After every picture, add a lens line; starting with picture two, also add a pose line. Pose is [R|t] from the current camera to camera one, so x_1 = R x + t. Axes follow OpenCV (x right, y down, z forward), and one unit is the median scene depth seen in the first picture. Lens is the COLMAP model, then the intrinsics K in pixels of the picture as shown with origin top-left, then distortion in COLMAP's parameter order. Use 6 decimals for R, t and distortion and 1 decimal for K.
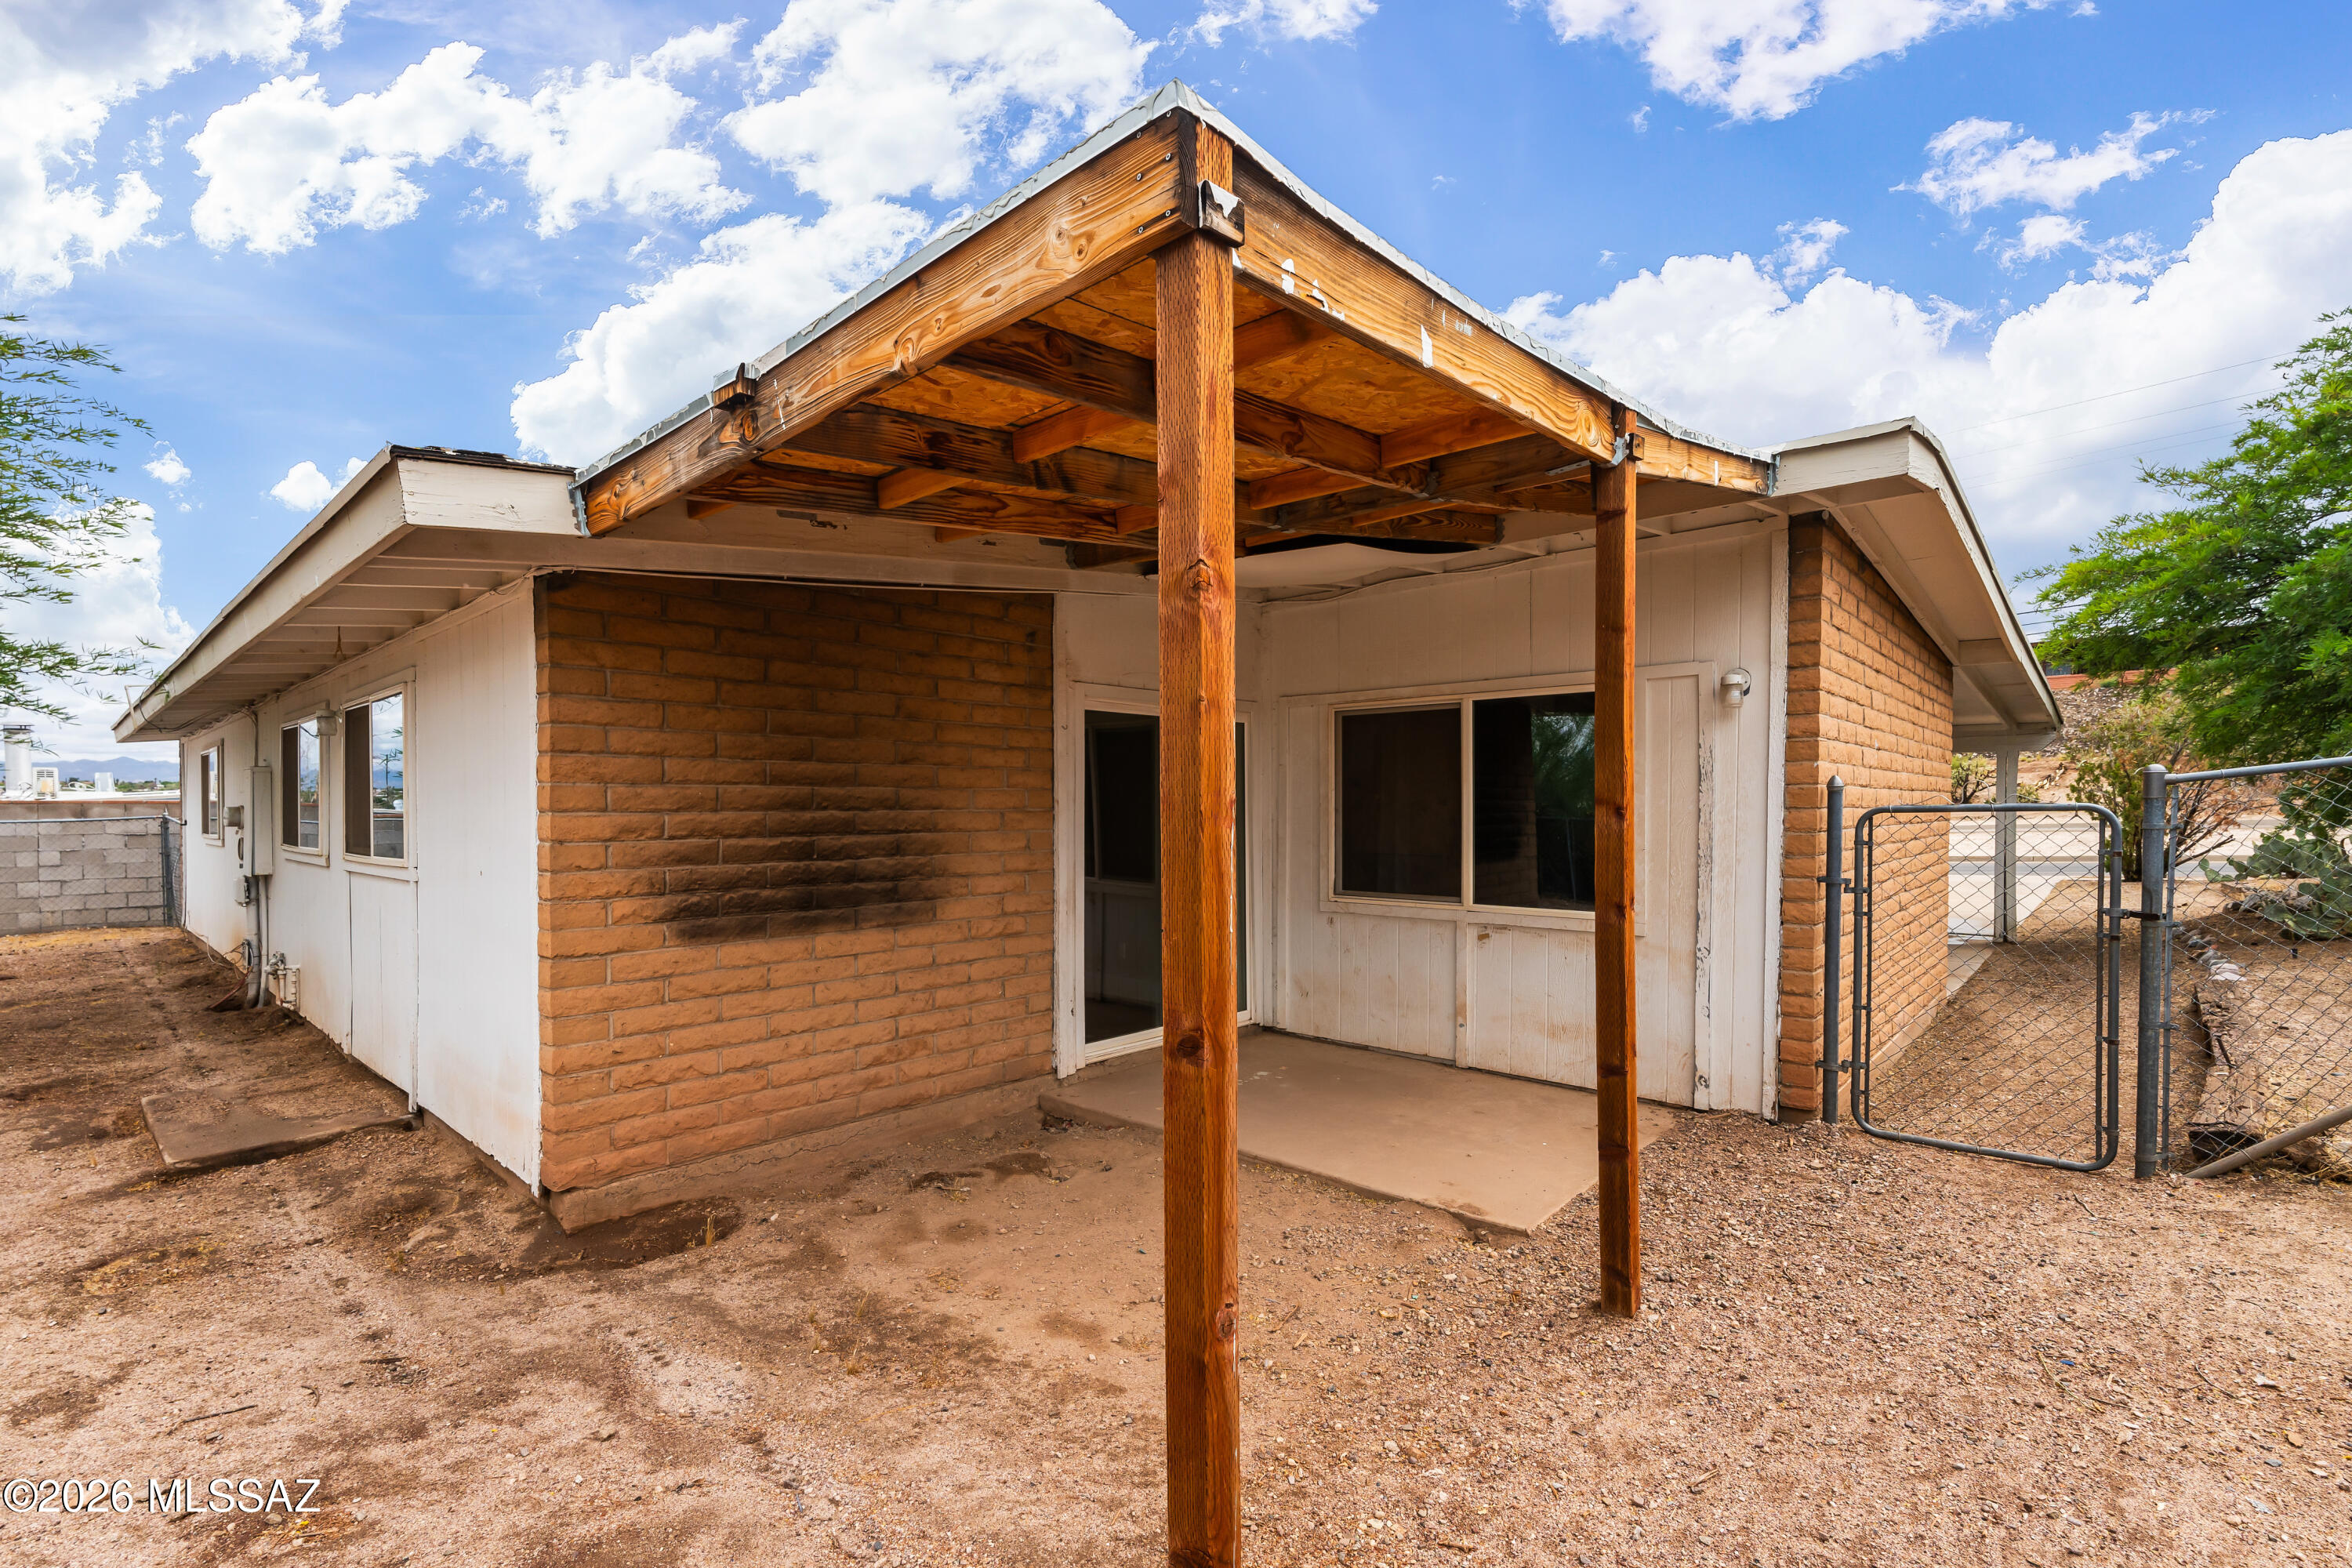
lens RADIAL K [[1039.1, 0, 1198.1], [0, 1039.1, 818.7], [0, 0, 1]] dist [0.003594, 0.001557]
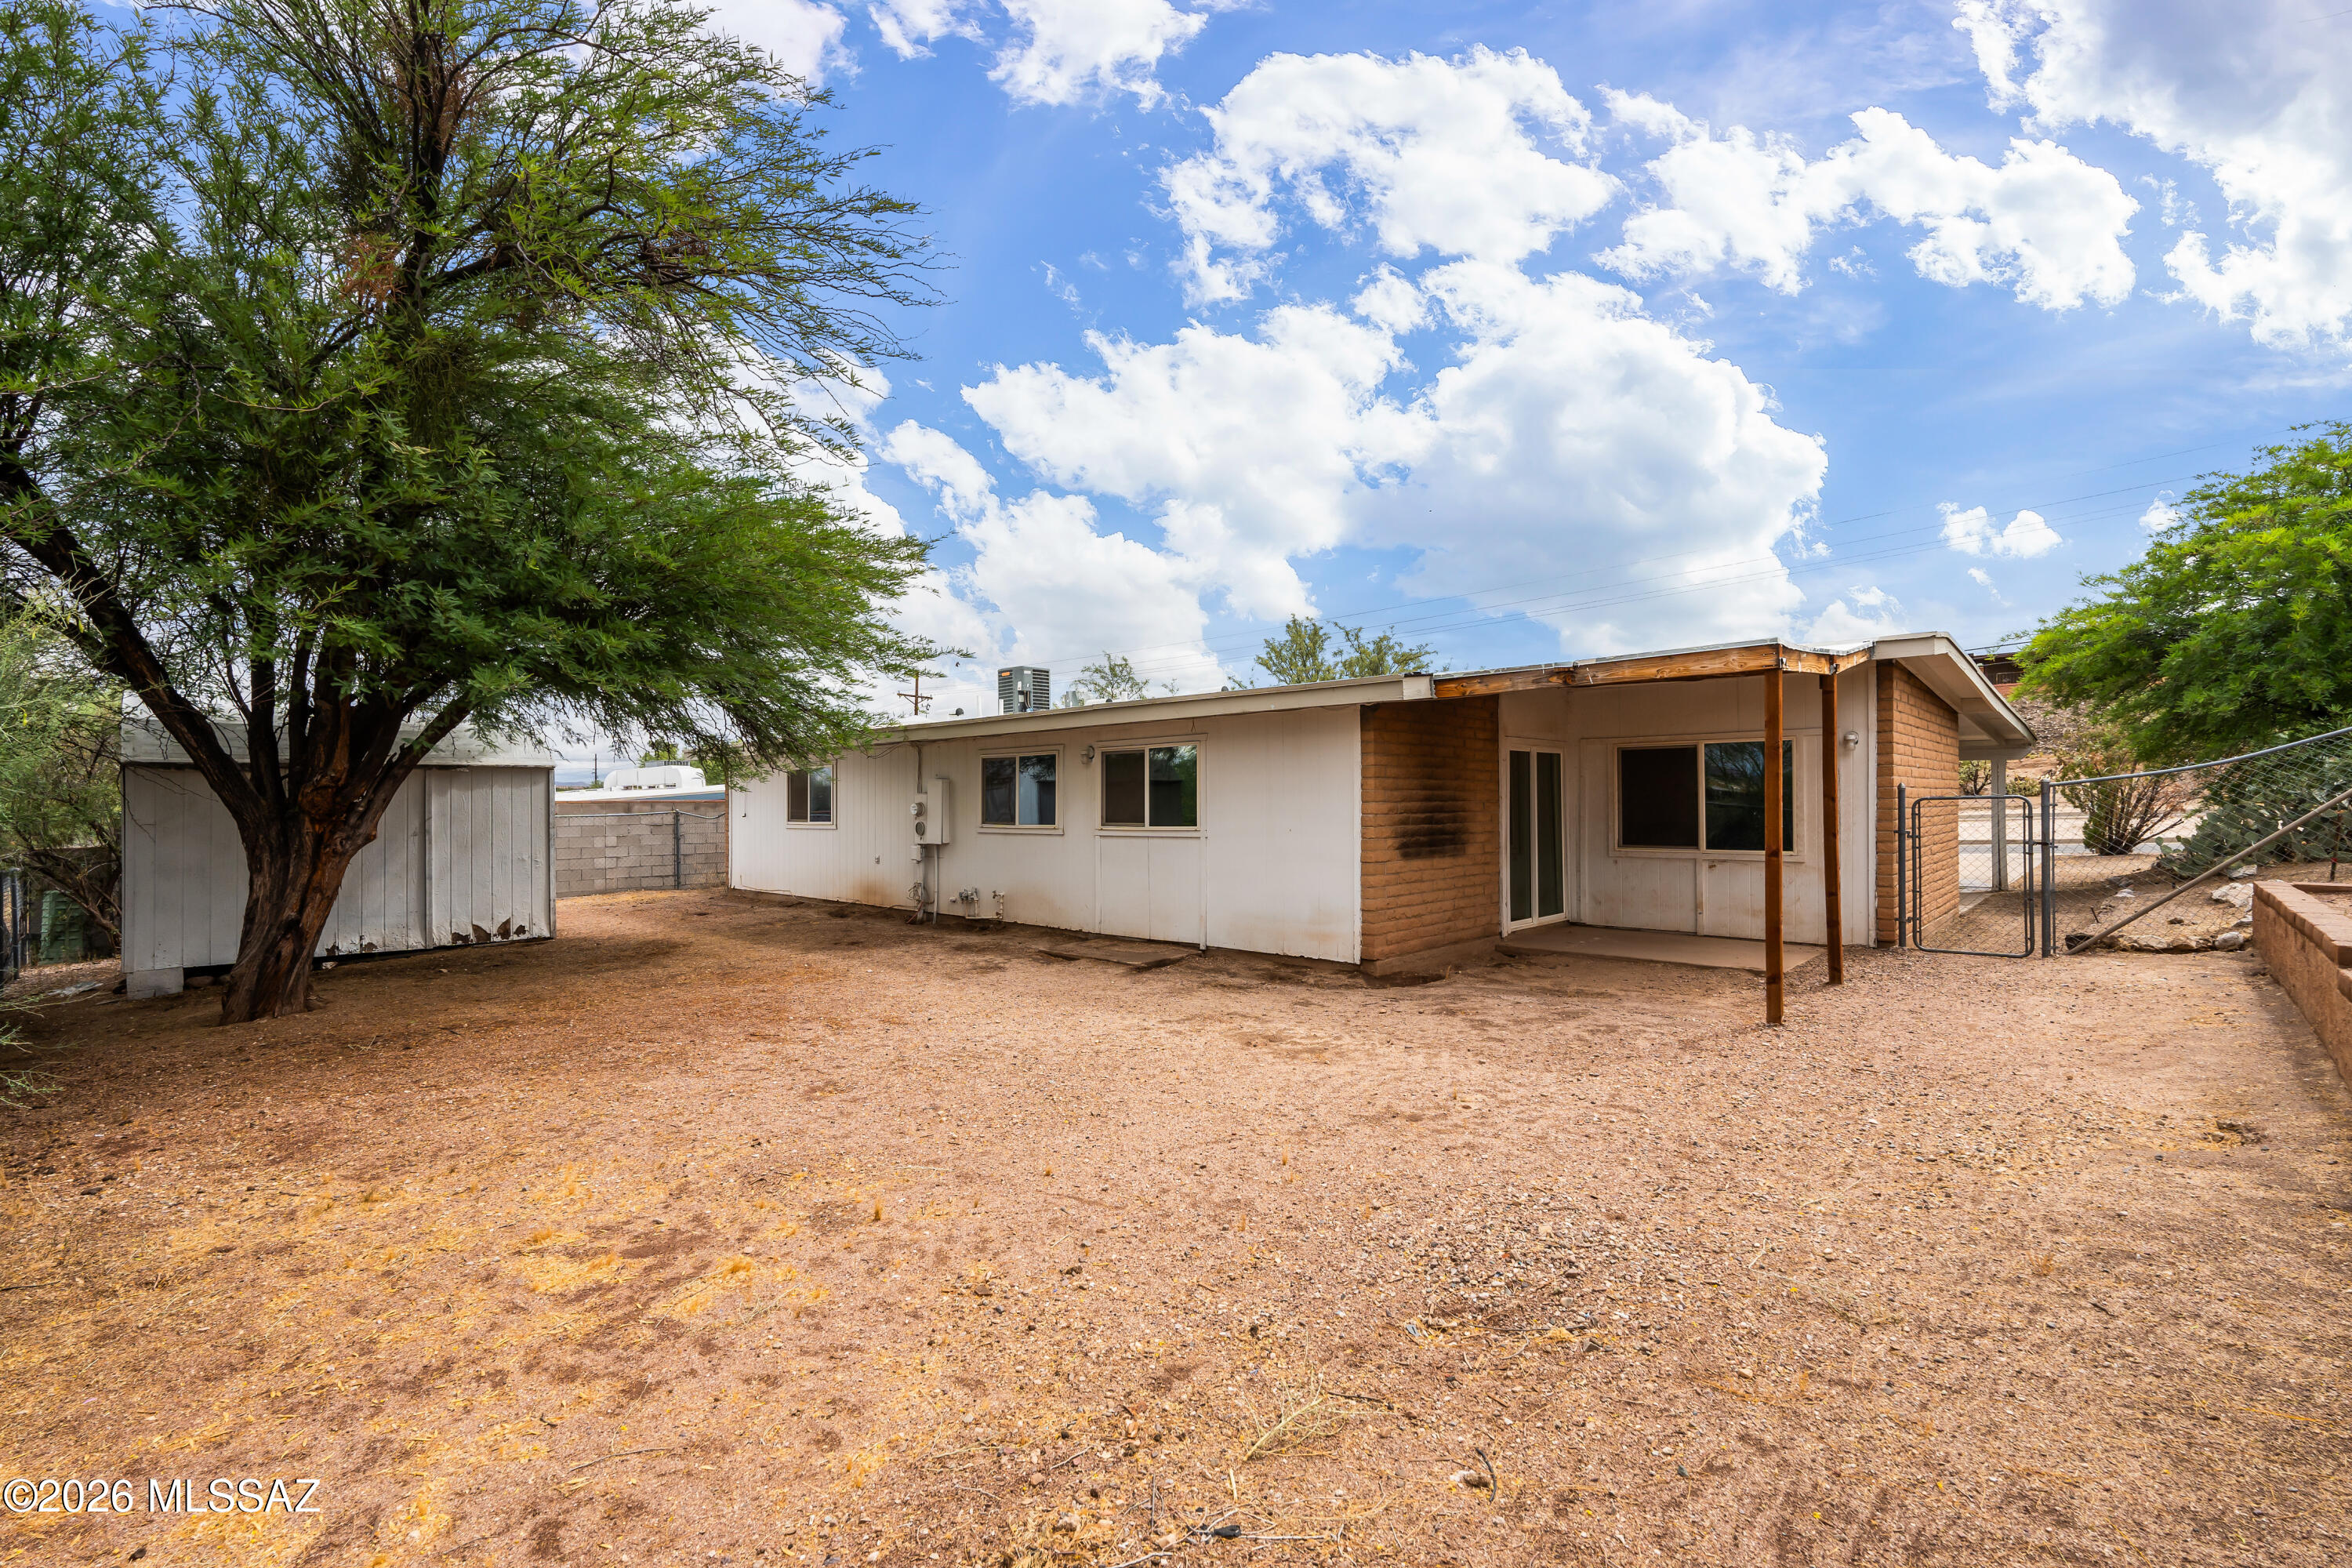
lens RADIAL K [[1039.1, 0, 1173.7], [0, 1039.1, 790.8], [0, 0, 1]] dist [0.003594, 0.001557]
pose [[0.999758, -0.005338, -0.021352, -0.692247], [0.004821, 0.999695, -0.024204, 0.015867], [0.021474, 0.024095, 0.999479, -0.965778]]
